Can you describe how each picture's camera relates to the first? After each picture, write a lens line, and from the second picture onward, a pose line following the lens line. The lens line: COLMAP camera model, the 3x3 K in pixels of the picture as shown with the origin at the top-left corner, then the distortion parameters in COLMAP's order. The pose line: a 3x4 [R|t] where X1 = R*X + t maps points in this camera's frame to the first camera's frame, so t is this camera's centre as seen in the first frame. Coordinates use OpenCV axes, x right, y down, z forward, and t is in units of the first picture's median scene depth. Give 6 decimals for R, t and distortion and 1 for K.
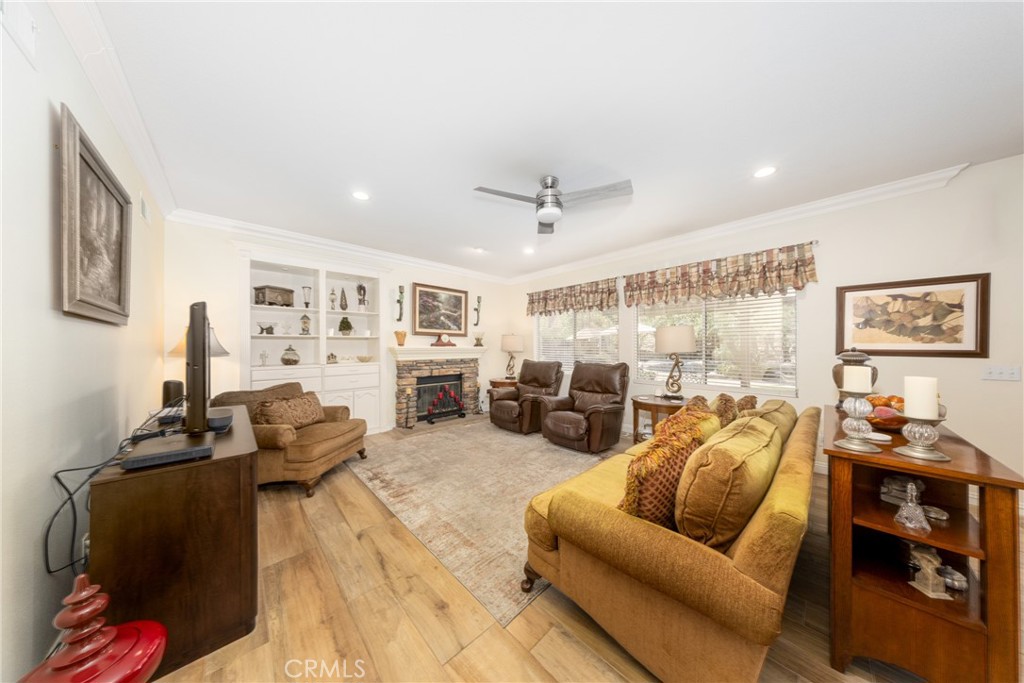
lens RADIAL K [[297.8, 0, 515.6], [0, 297.8, 345.3], [0, 0, 1]] dist [-0.010009, -0.000125]
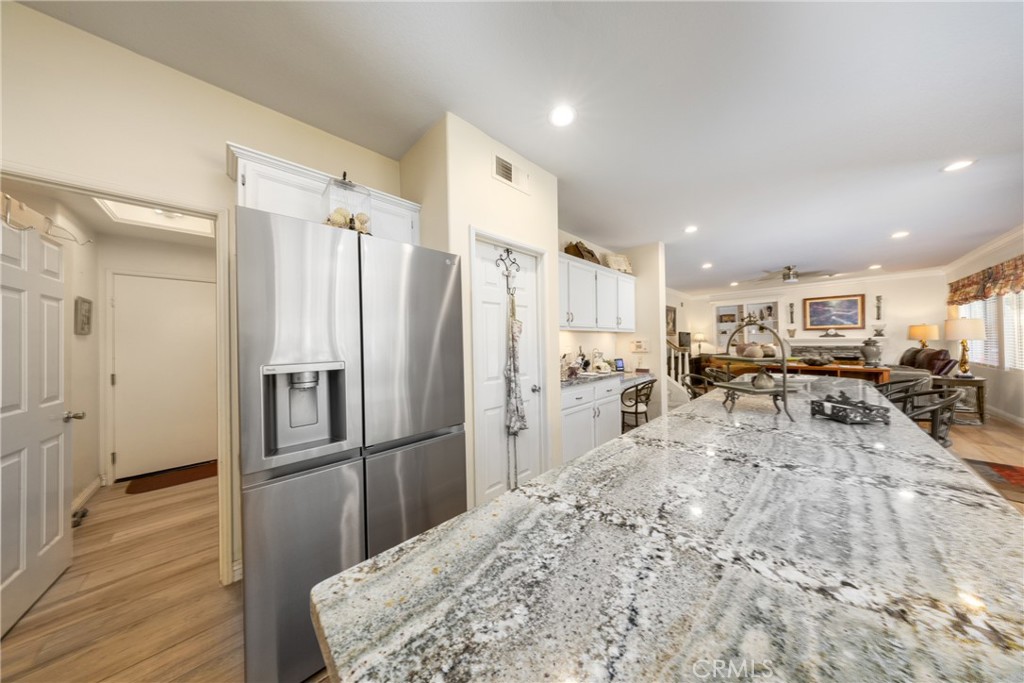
lens RADIAL K [[297.8, 0, 501.5], [0, 297.8, 344.5], [0, 0, 1]] dist [-0.010009, -0.000125]
pose [[0.008337, 0.008732, -0.999927, 1.239030], [0.028232, 0.999561, 0.008964, -0.020021], [0.999567, -0.028304, 0.008086, -0.667807]]
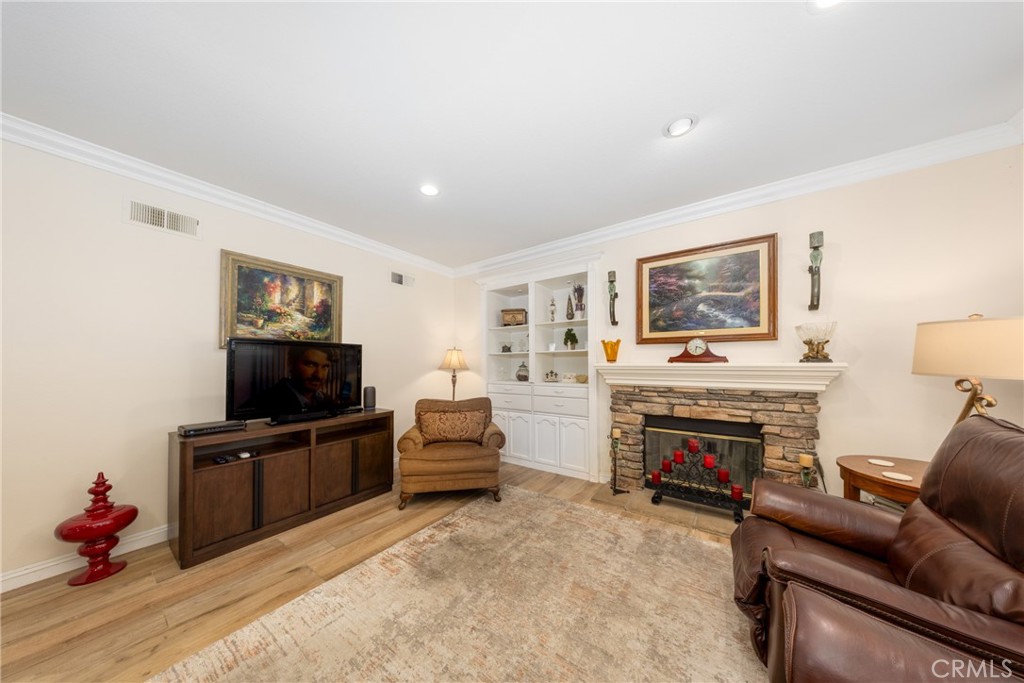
lens RADIAL K [[297.8, 0, 502.7], [0, 297.8, 361.8], [0, 0, 1]] dist [-0.010009, -0.000125]
pose [[0.184520, -0.005391, -0.982814, 0.205111], [0.010450, 0.999939, -0.003523, 0.001023], [0.982773, -0.009620, 0.184565, 0.597572]]
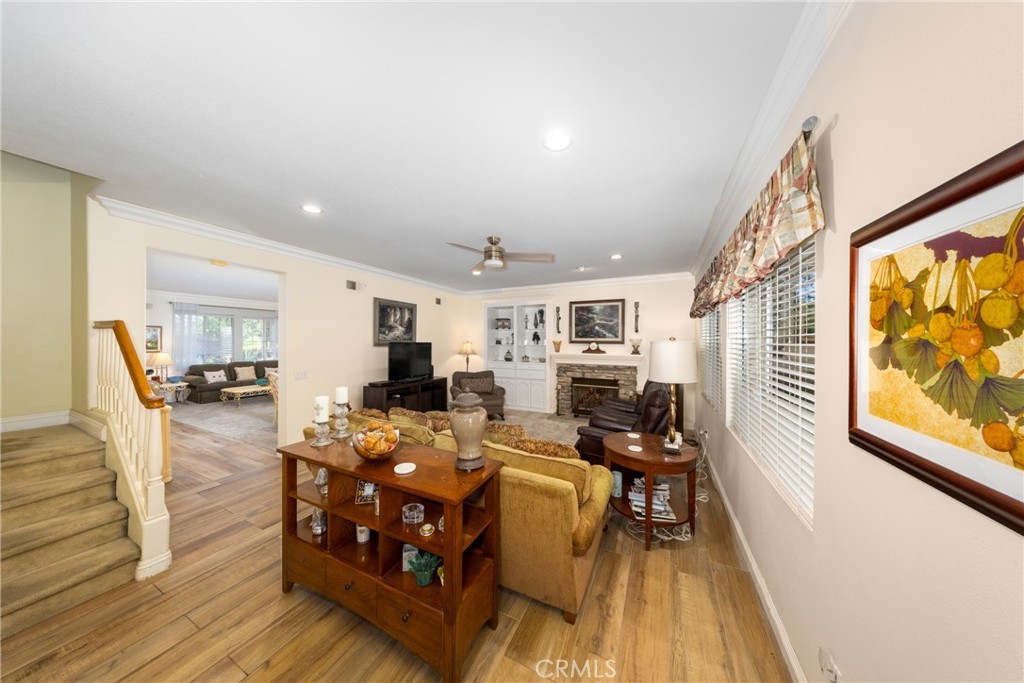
lens RADIAL K [[297.8, 0, 505.0], [0, 297.8, 340.8], [0, 0, 1]] dist [-0.010009, -0.000125]
pose [[0.338938, 0.000933, -0.940808, 0.734179], [0.000611, 0.999999, 0.001212, -0.046566], [0.940809, -0.000985, 0.338937, 0.308175]]
